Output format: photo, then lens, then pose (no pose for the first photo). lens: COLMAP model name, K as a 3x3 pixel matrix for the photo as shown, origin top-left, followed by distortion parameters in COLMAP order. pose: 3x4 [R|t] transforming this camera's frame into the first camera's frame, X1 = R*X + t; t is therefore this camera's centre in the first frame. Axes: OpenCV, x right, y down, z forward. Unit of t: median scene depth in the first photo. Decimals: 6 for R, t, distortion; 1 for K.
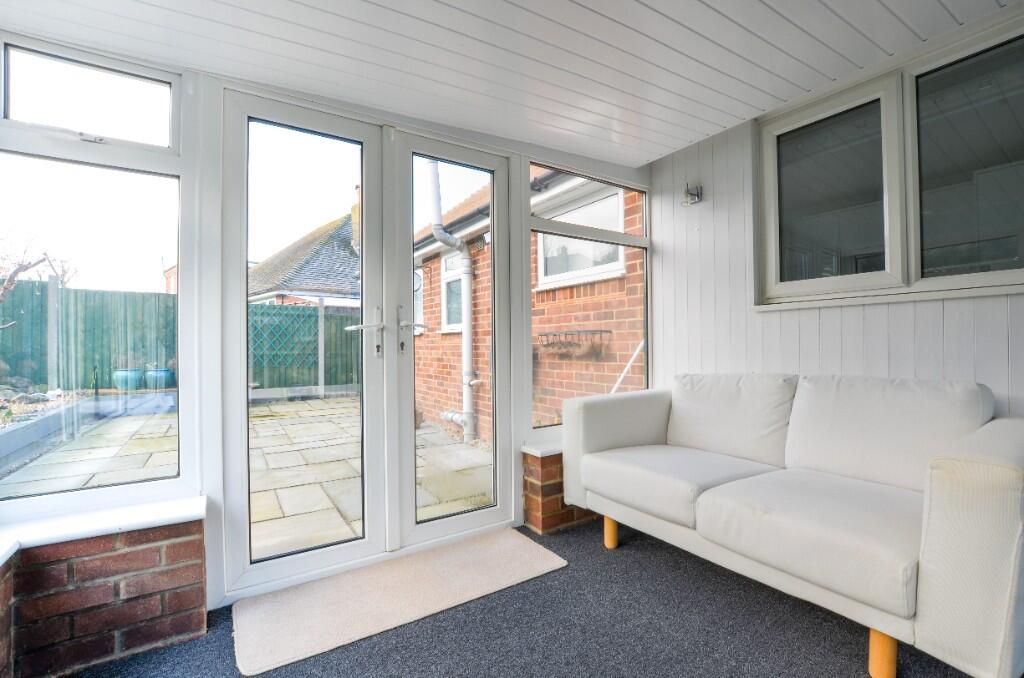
lens RADIAL K [[450.7, 0, 514.6], [0, 450.7, 343.8], [0, 0, 1]] dist [-0.034704, 0.004664]
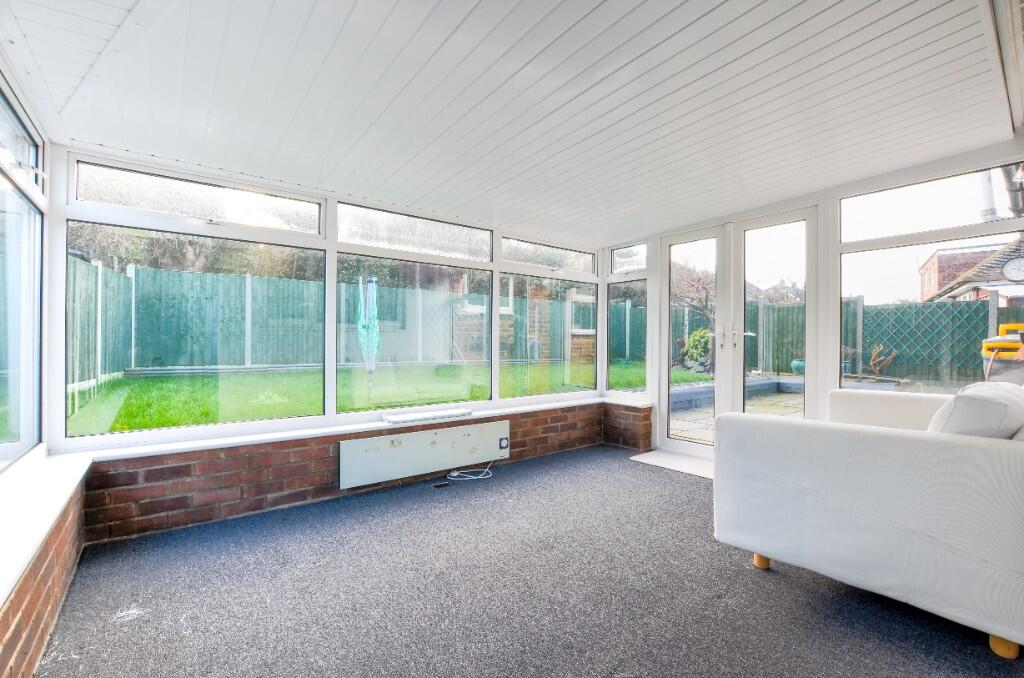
lens RADIAL K [[431.7, 0, 515.1], [0, 431.7, 340.7], [0, 0, 1]] dist [-0.000184, -0.000011]
pose [[0.081781, 0.003792, -0.996643, 0.388639], [-0.002669, 0.999990, 0.003586, -0.004763], [0.996647, 0.002367, 0.081790, 0.003169]]
